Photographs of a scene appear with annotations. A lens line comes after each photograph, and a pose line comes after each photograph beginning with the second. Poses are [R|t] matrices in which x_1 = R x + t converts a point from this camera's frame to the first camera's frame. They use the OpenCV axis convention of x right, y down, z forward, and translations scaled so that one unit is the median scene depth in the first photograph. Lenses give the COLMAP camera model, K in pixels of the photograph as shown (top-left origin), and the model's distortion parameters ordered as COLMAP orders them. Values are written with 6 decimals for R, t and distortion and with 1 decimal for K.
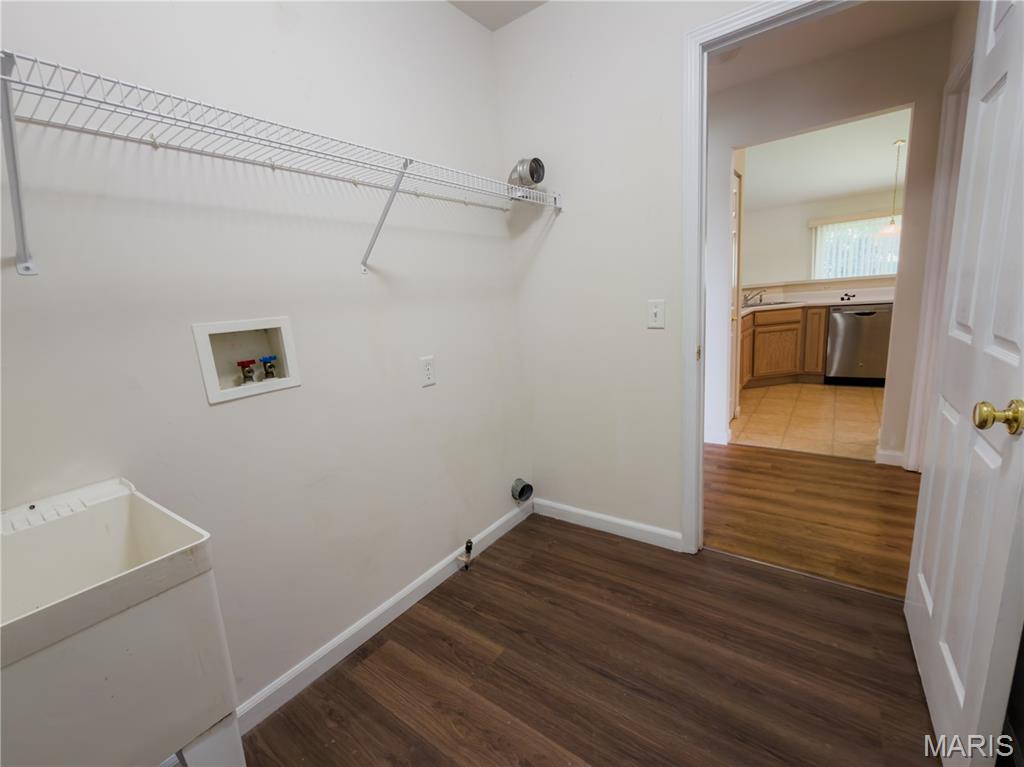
lens RADIAL K [[435.6, 0, 518.9], [0, 435.6, 389.3], [0, 0, 1]] dist [-0.001448, -0.000271]
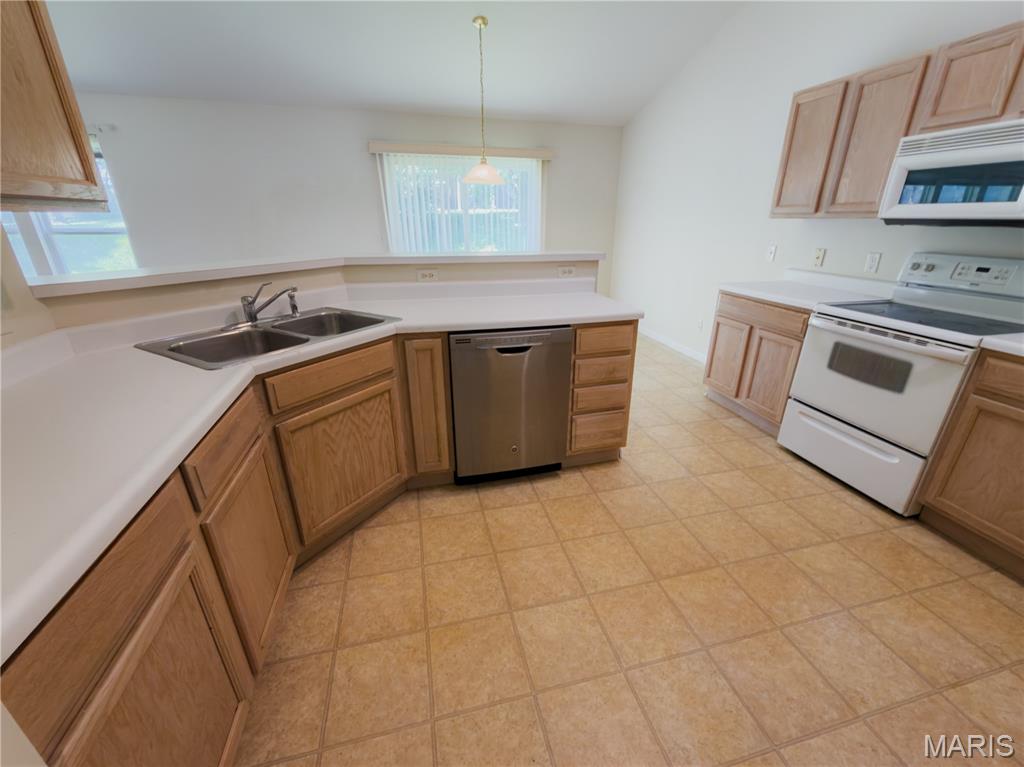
lens RADIAL K [[424.3, 0, 516.3], [0, 424.3, 388.6], [0, 0, 1]] dist [-0.001486, -0.000536]
pose [[0.641274, -0.212441, 0.737317, 0.420873], [0.104738, 0.976150, 0.190161, -0.201351], [-0.760130, -0.044720, 0.648230, 0.649572]]
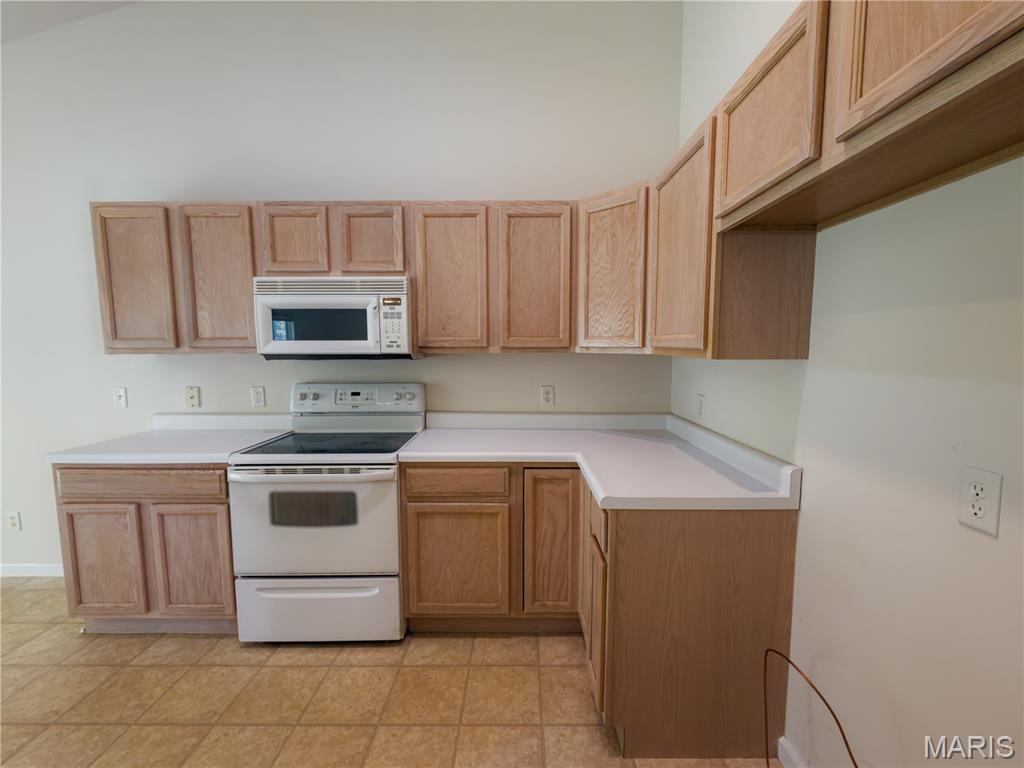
lens RADIAL K [[441.0, 0, 517.2], [0, 441.0, 386.3], [0, 0, 1]] dist [-0.000067, -0.000072]
pose [[-0.580210, -0.002629, 0.814463, 0.535975], [0.212553, 0.964853, 0.154533, -0.234933], [-0.786243, 0.262778, -0.559258, 0.708827]]
